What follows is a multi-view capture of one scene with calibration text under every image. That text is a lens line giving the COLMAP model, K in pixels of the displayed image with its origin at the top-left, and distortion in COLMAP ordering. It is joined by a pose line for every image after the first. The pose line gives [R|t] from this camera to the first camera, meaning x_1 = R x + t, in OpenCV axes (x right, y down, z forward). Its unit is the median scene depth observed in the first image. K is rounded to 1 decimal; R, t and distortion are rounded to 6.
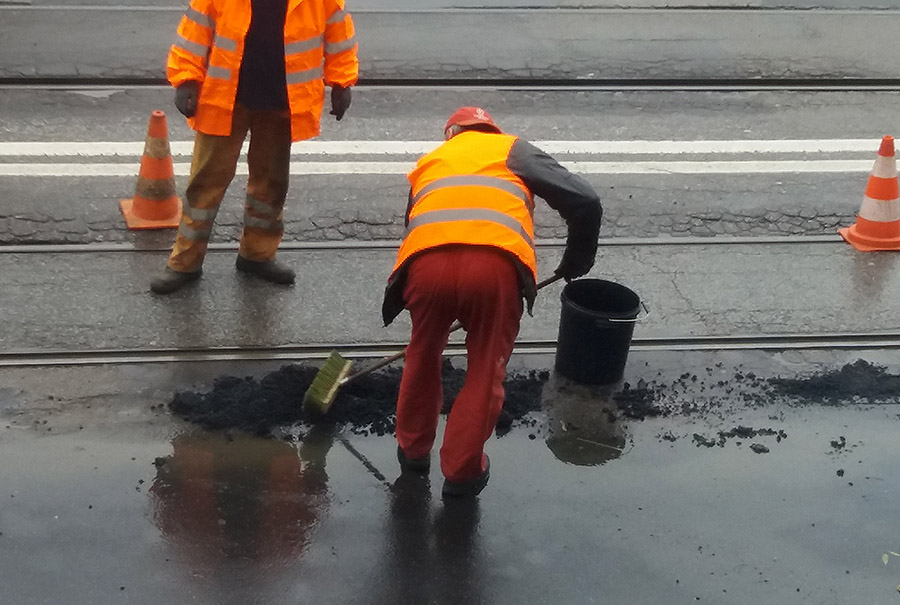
lens RADIAL K [[726.0, 0, 450.2], [0, 726.0, 266.3], [0, 0, 1]] dist [0.001801, 0.000941]
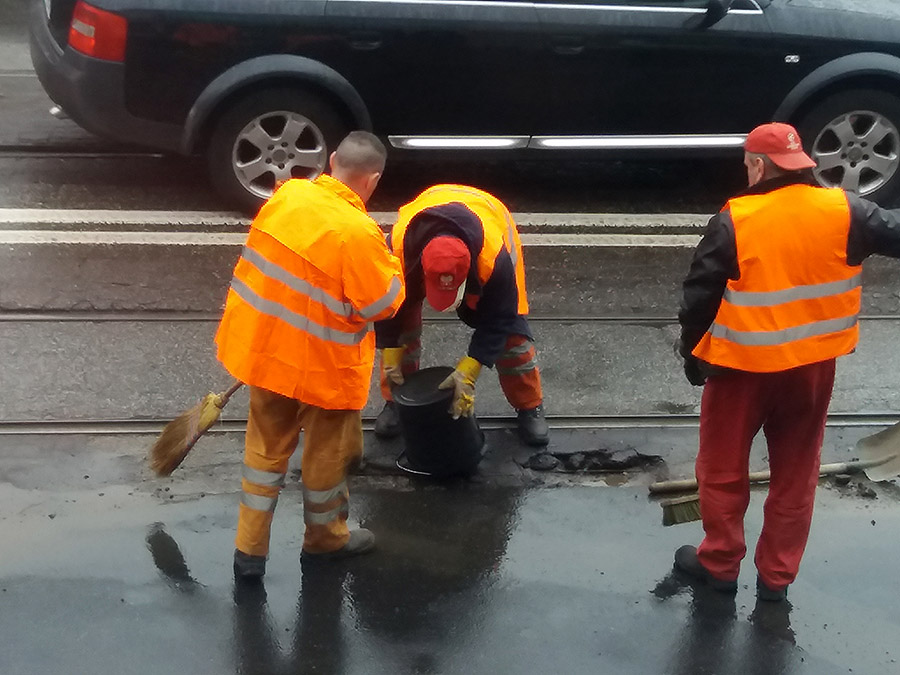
lens RADIAL K [[733.5, 0, 450.0], [0, 733.5, 337.5], [0, 0, 1]] dist [0.002470, 0.005233]
pose [[0.999833, 0.010956, -0.014608, -0.153772], [-0.010986, 0.999938, -0.001971, 0.001889], [0.014586, 0.002131, 0.999891, -0.008720]]
